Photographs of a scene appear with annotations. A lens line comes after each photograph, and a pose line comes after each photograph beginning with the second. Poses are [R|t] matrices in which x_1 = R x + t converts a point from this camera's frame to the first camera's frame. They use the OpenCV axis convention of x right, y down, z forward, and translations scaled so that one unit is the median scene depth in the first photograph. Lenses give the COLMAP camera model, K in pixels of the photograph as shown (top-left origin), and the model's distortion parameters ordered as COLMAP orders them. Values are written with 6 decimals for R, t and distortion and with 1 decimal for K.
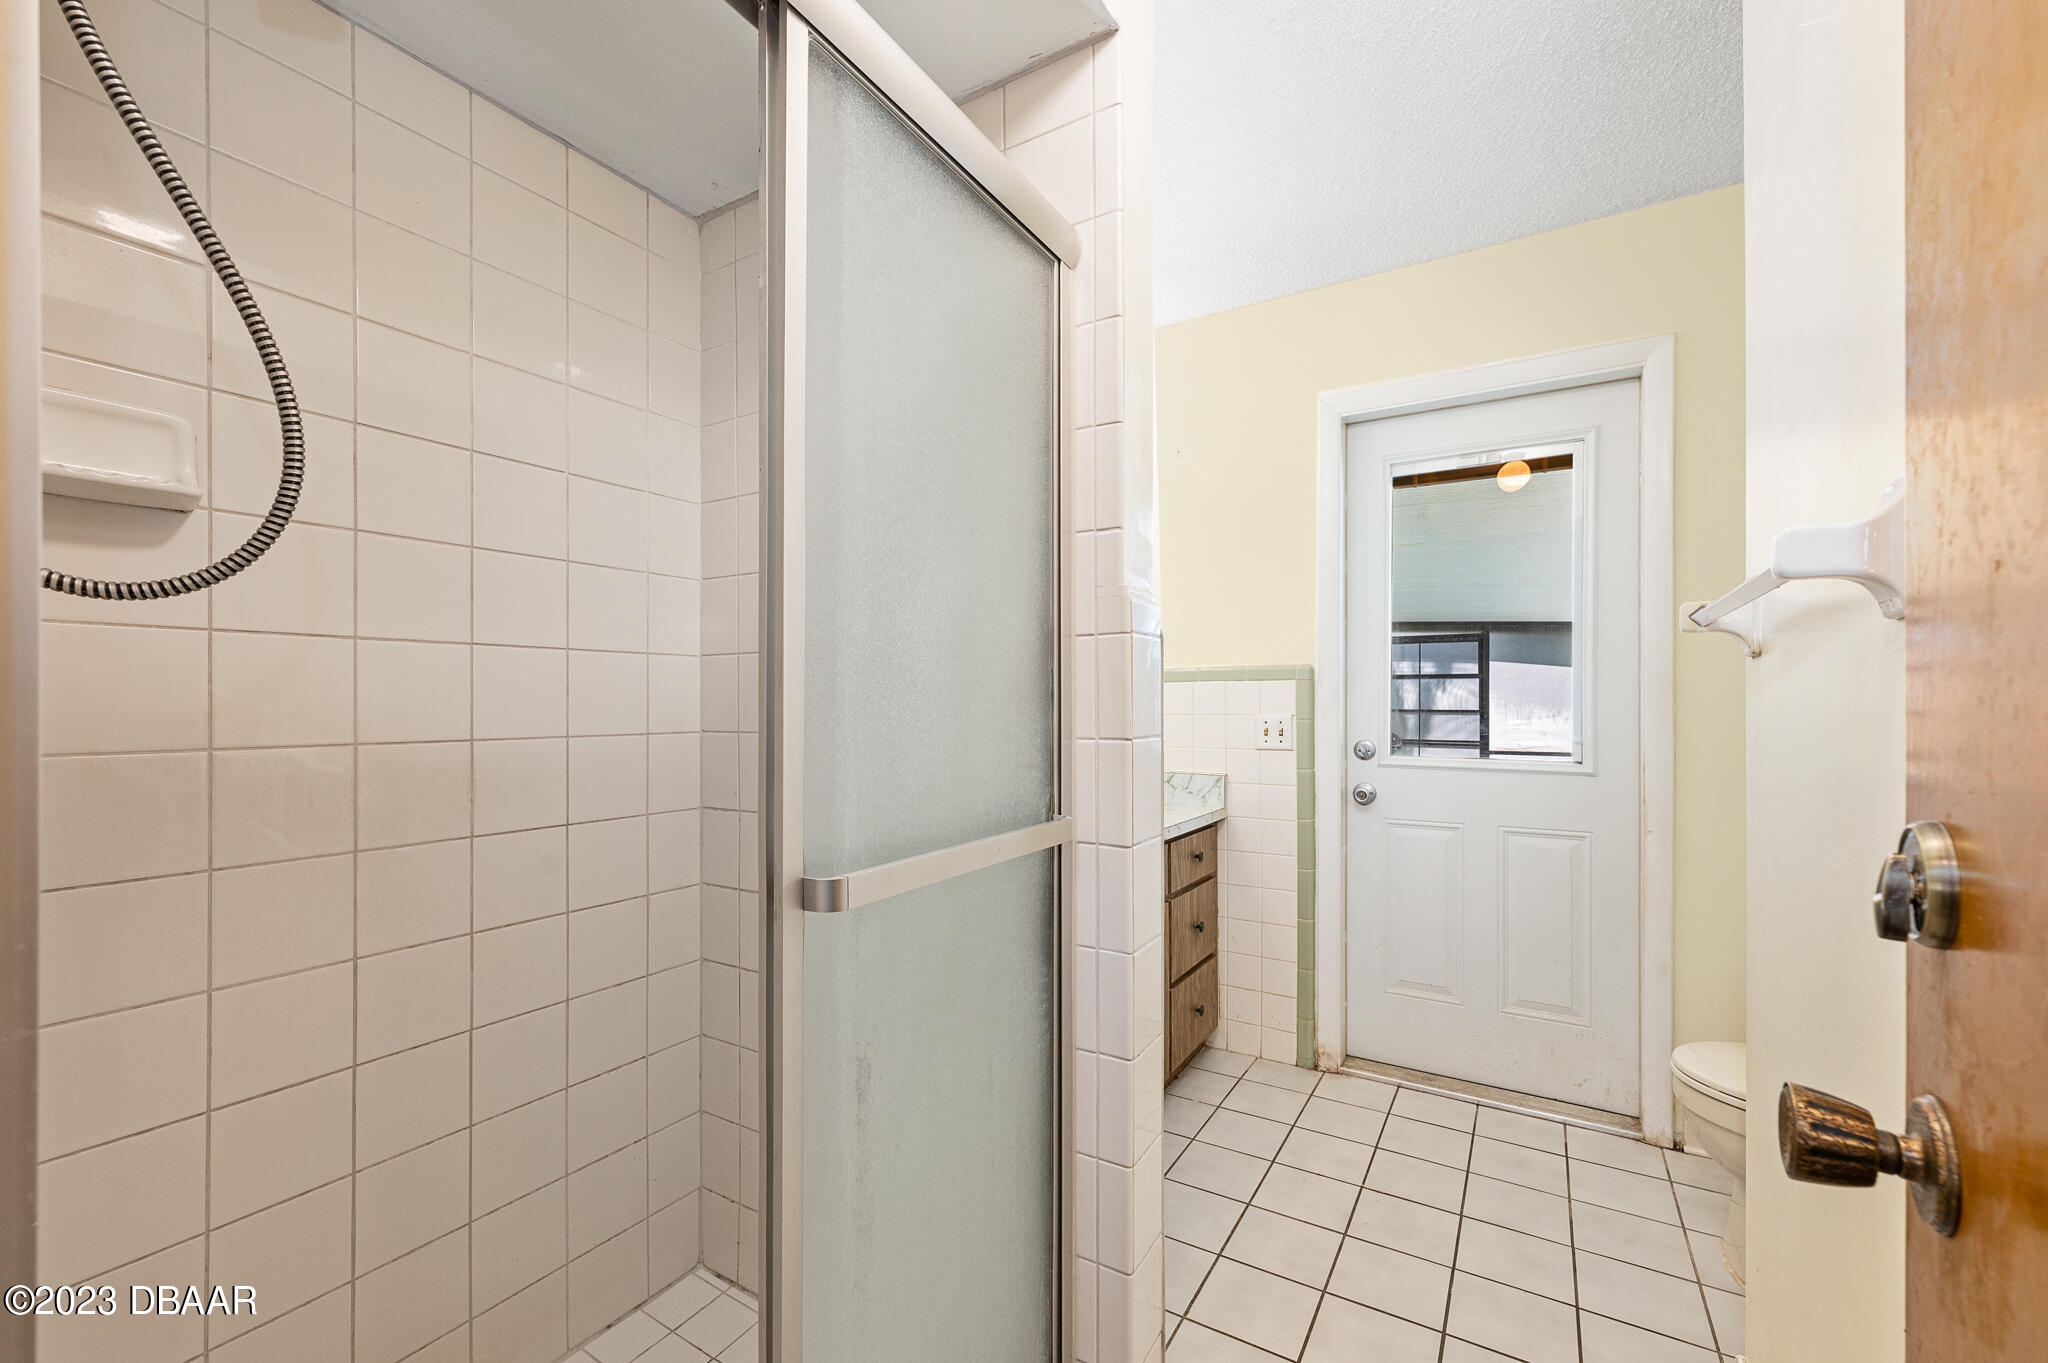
lens RADIAL K [[827.1, 0, 1022.8], [0, 827.1, 696.3], [0, 0, 1]] dist [-0.002357, 0.000237]
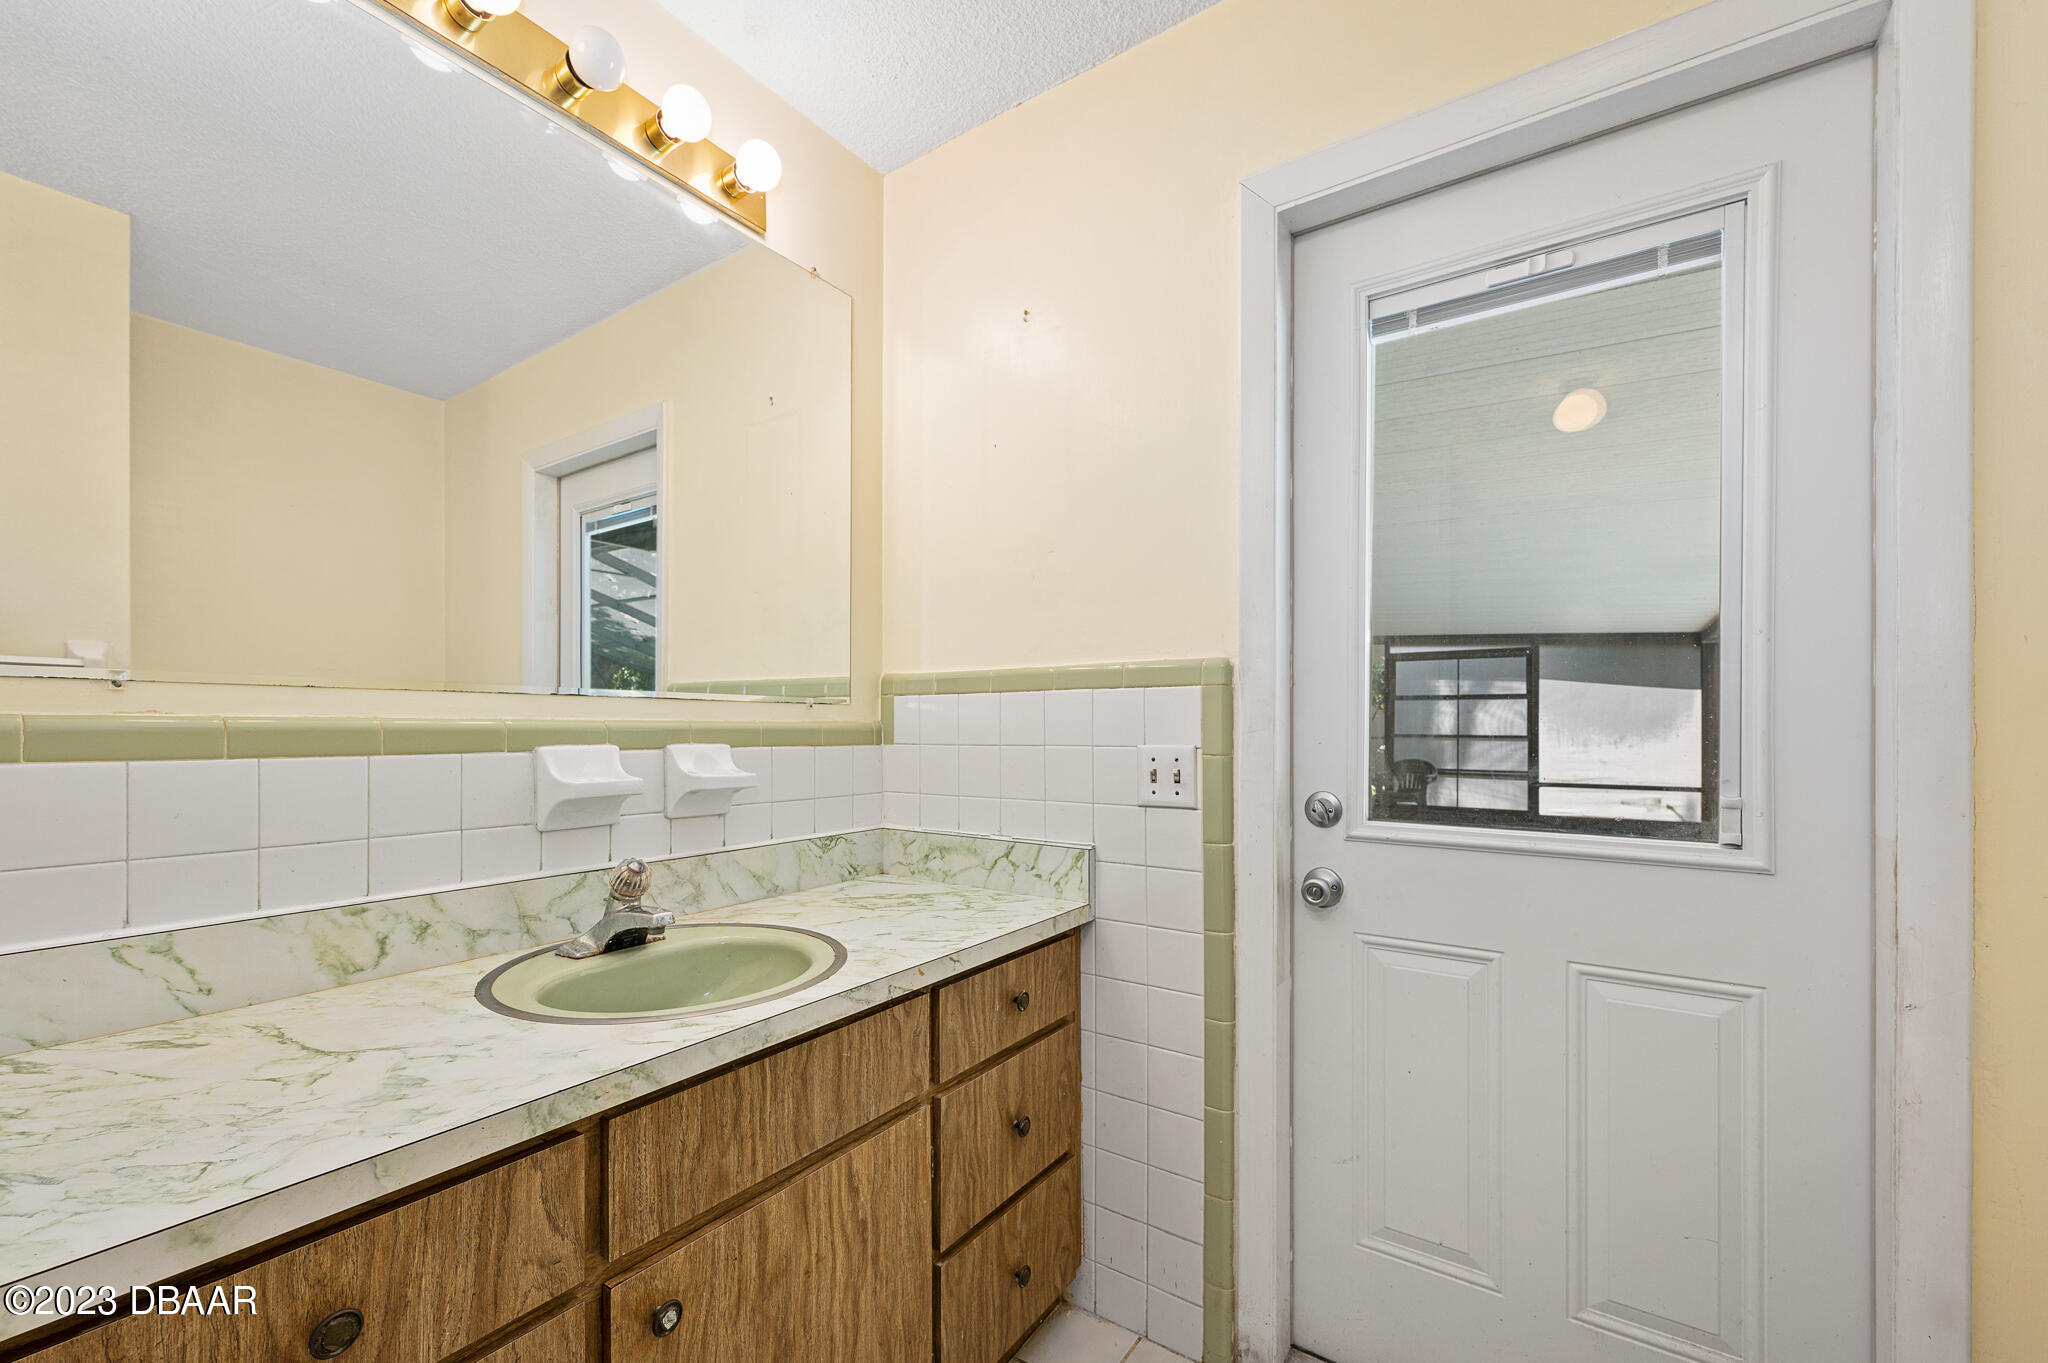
lens RADIAL K [[827.1, 0, 1038.3], [0, 827.1, 718.6], [0, 0, 1]] dist [-0.002357, 0.000237]
pose [[0.999578, 0.001398, -0.029014, 0.226164], [-0.001446, 0.999998, -0.001620, 0.004055], [0.029011, 0.001662, 0.999578, 0.414436]]
